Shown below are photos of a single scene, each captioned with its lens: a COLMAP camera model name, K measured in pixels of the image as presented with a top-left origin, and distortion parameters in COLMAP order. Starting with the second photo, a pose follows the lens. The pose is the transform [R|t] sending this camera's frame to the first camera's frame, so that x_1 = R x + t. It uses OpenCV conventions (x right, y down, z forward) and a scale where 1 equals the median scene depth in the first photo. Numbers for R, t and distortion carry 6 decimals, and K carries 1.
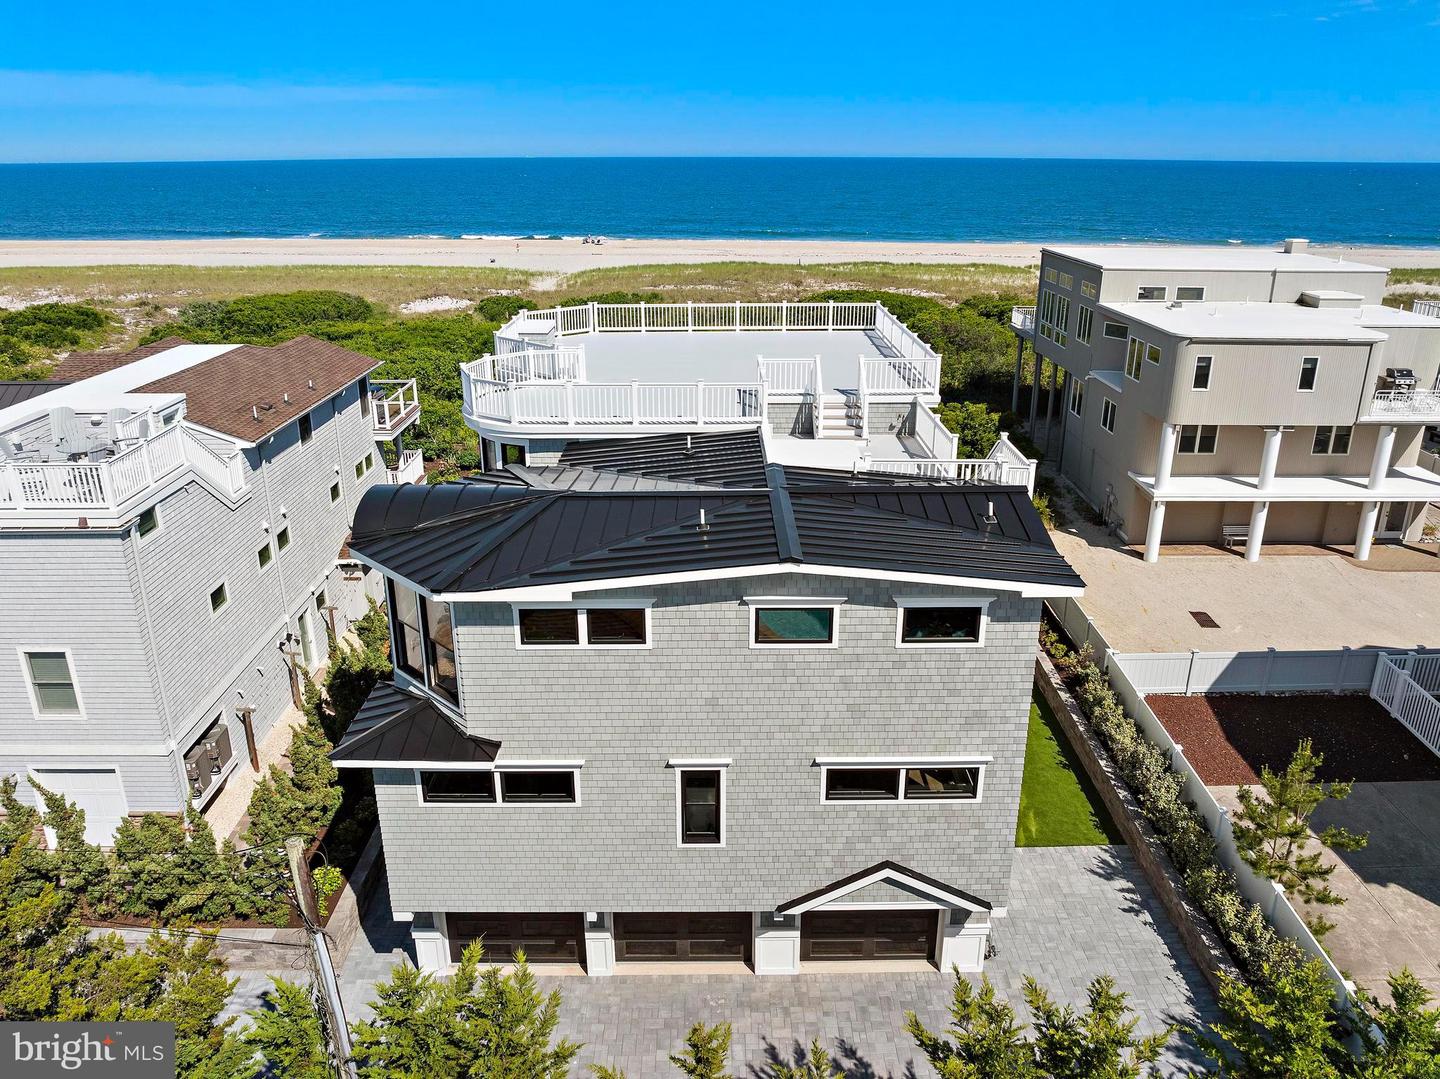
lens RADIAL K [[1045.5, 0, 725.5], [0, 1045.5, 535.3], [0, 0, 1]] dist [-0.034047, -0.007114]
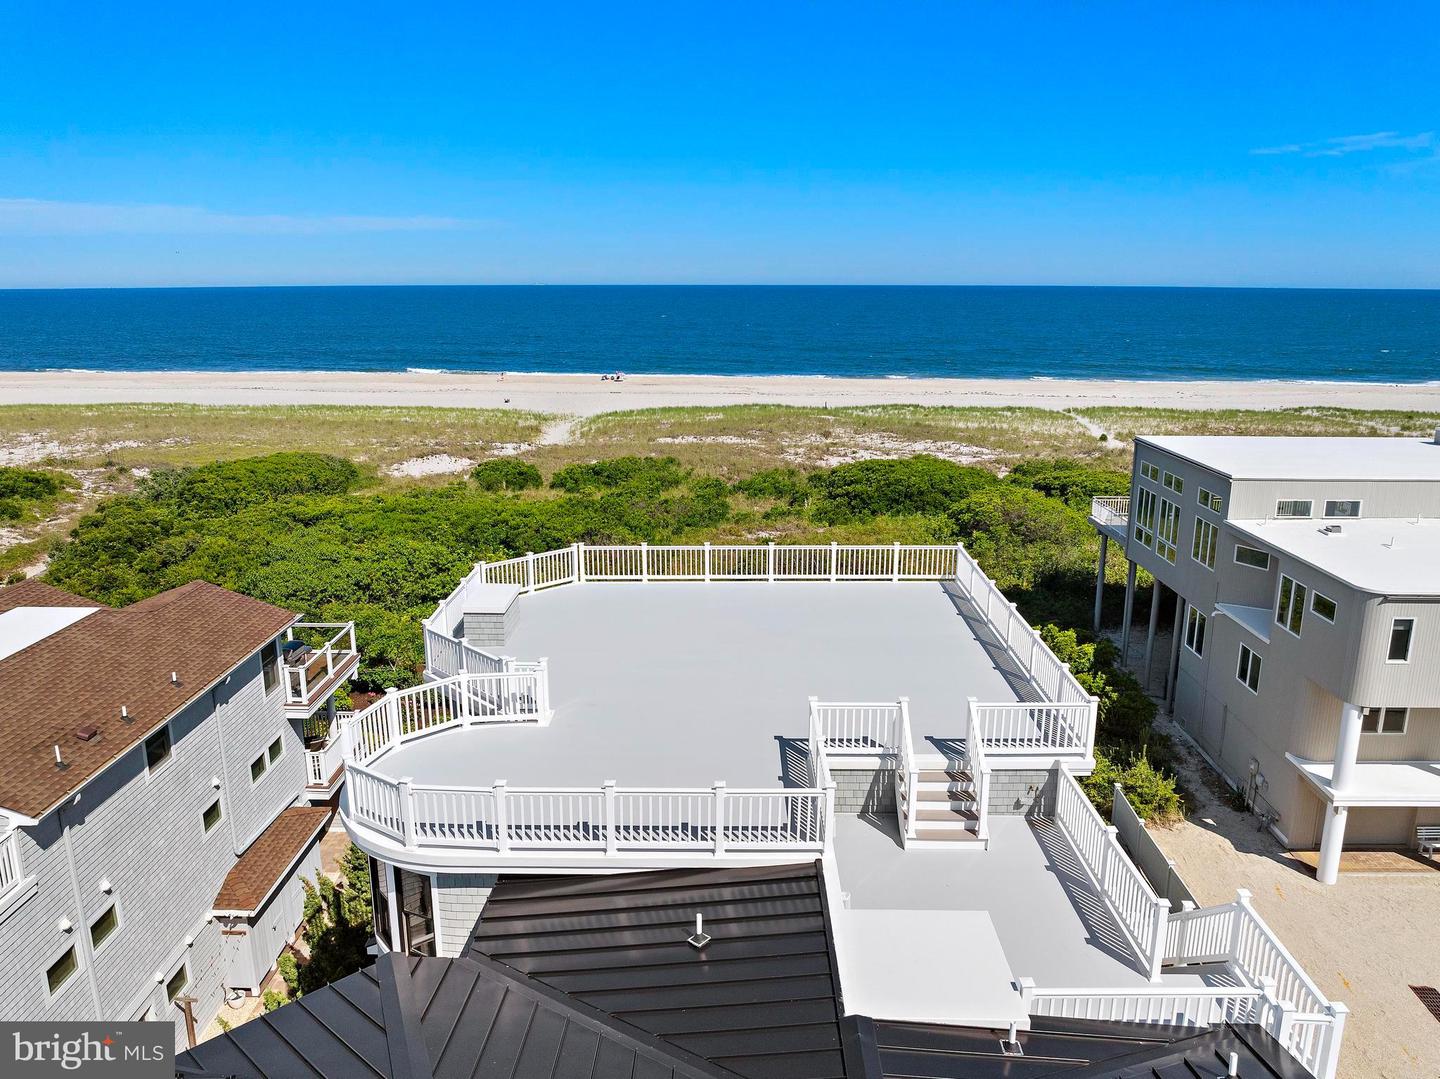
lens RADIAL K [[1045.5, 0, 725.5], [0, 1045.5, 535.3], [0, 0, 1]] dist [-0.034047, -0.007114]
pose [[0.999801, 0.005213, -0.019234, -0.006861], [-0.007346, 0.993618, -0.112555, -0.144915], [0.018524, 0.112674, 0.993459, 0.255551]]
